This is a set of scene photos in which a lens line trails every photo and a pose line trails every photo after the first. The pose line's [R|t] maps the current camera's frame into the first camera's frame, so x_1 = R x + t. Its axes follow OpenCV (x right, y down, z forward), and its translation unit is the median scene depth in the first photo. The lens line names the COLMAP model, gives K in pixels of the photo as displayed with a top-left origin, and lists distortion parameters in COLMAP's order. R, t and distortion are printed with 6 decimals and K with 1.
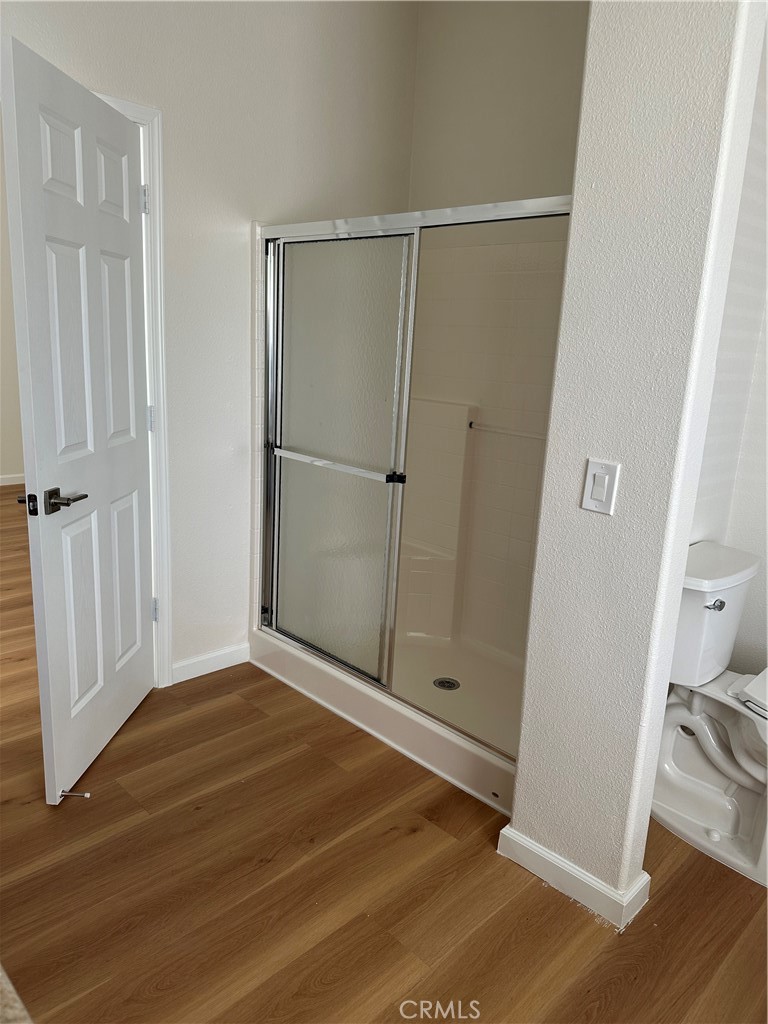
lens RADIAL K [[714.2, 0, 384.0], [0, 714.2, 512.0], [0, 0, 1]] dist [0.094353, -0.135536]
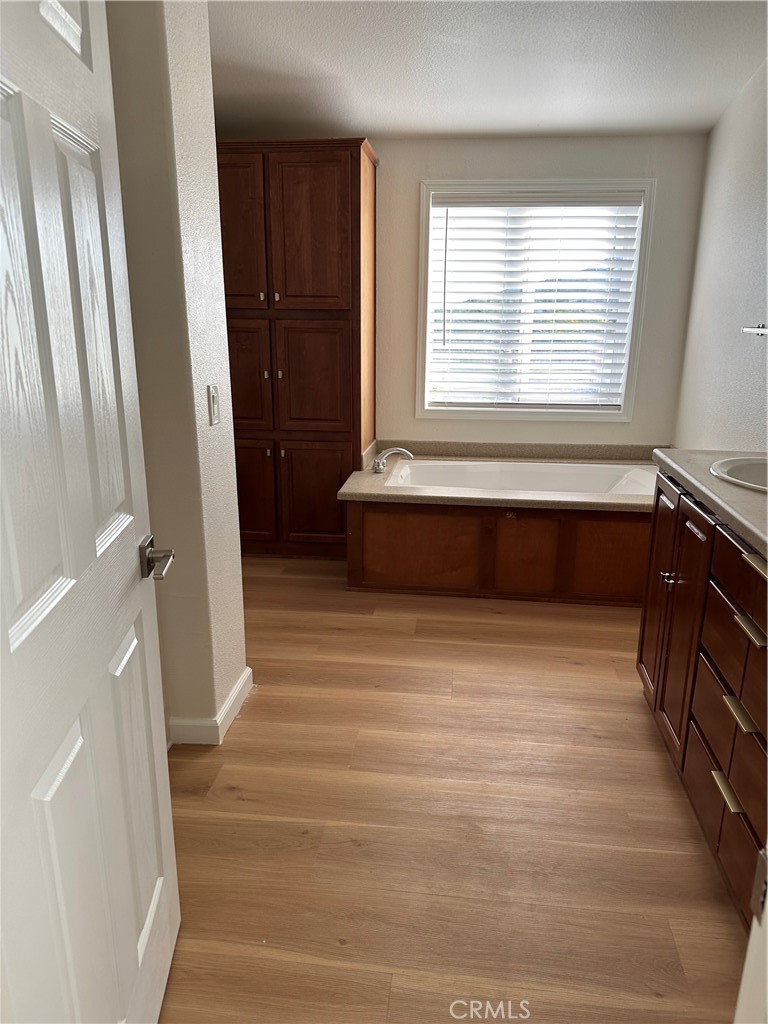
lens RADIAL K [[714.2, 0, 384.0], [0, 714.2, 512.0], [0, 0, 1]] dist [0.094353, -0.135536]
pose [[-0.608369, -0.282344, 0.741733, -0.745376], [0.140419, 0.881544, 0.450735, -0.335122], [-0.781133, 0.378367, -0.496658, 1.216619]]
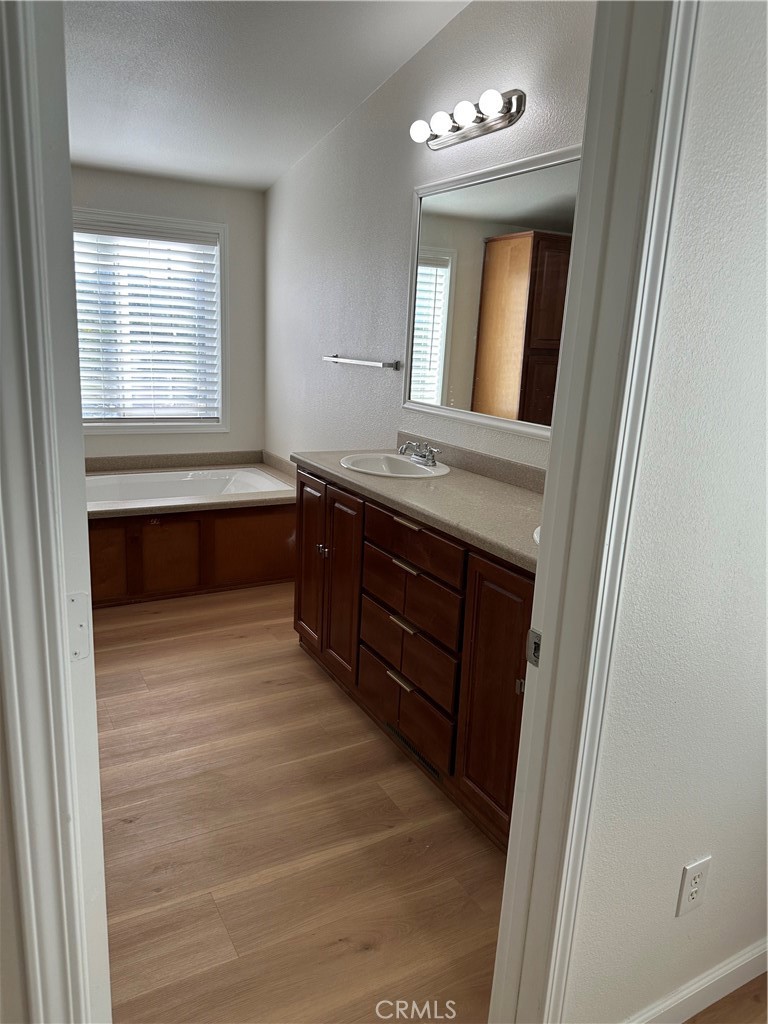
lens RADIAL K [[714.2, 0, 384.0], [0, 714.2, 512.0], [0, 0, 1]] dist [0.094353, -0.135536]
pose [[-0.955229, -0.177116, 0.236998, -0.668177], [-0.047421, 0.882321, 0.468253, -0.432602], [-0.292043, 0.436050, -0.851217, 1.521792]]
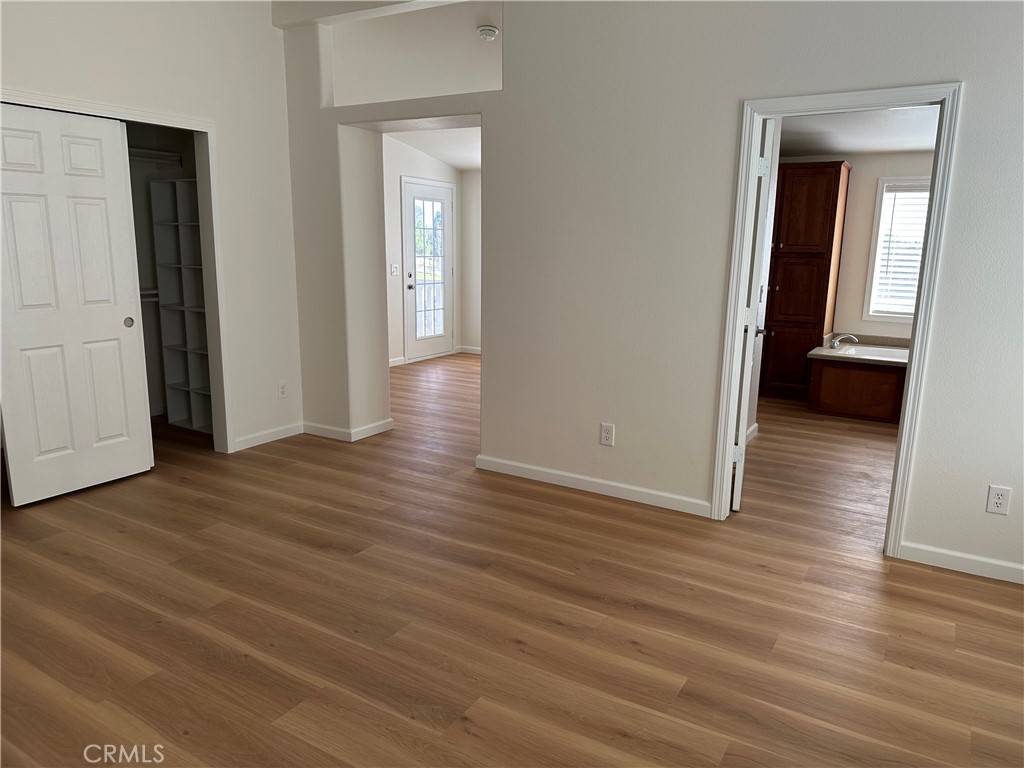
lens RADIAL K [[714.2, 0, 517.2], [0, 714.2, 384.6], [0, 0, 1]] dist [0.094353, -0.135536]
pose [[-0.232083, -0.260958, 0.937037, -1.991336], [0.196806, 0.930818, 0.307971, -0.678305], [-0.952578, 0.255889, -0.164669, 2.128129]]
